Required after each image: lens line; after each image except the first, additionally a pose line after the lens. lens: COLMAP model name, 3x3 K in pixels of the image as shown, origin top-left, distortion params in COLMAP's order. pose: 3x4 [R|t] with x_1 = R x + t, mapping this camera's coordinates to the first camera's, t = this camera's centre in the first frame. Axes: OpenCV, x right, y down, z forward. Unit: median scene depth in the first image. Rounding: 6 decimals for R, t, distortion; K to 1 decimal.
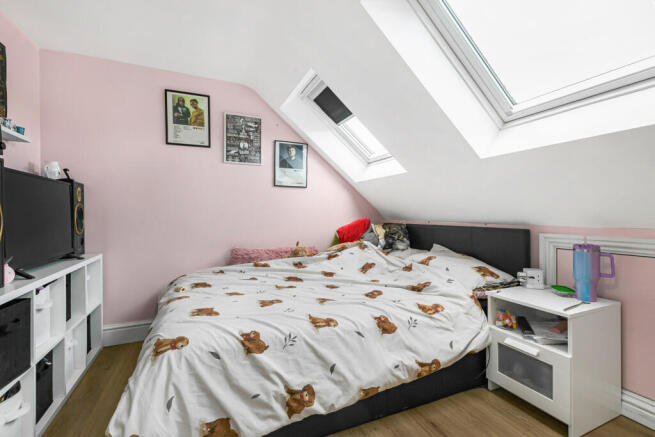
lens RADIAL K [[296.4, 0, 329.3], [0, 296.4, 216.2], [0, 0, 1]] dist [0.007612, 0.000081]
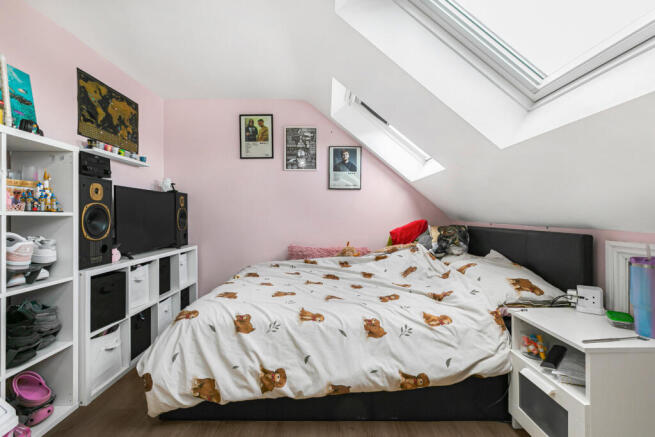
lens RADIAL K [[296.4, 0, 329.3], [0, 296.4, 216.2], [0, 0, 1]] dist [0.007612, 0.000081]
pose [[0.914326, -0.001014, -0.404978, 0.405716], [-0.000537, 0.999993, -0.003715, -0.000481], [0.404979, 0.003614, 0.914319, 0.036925]]
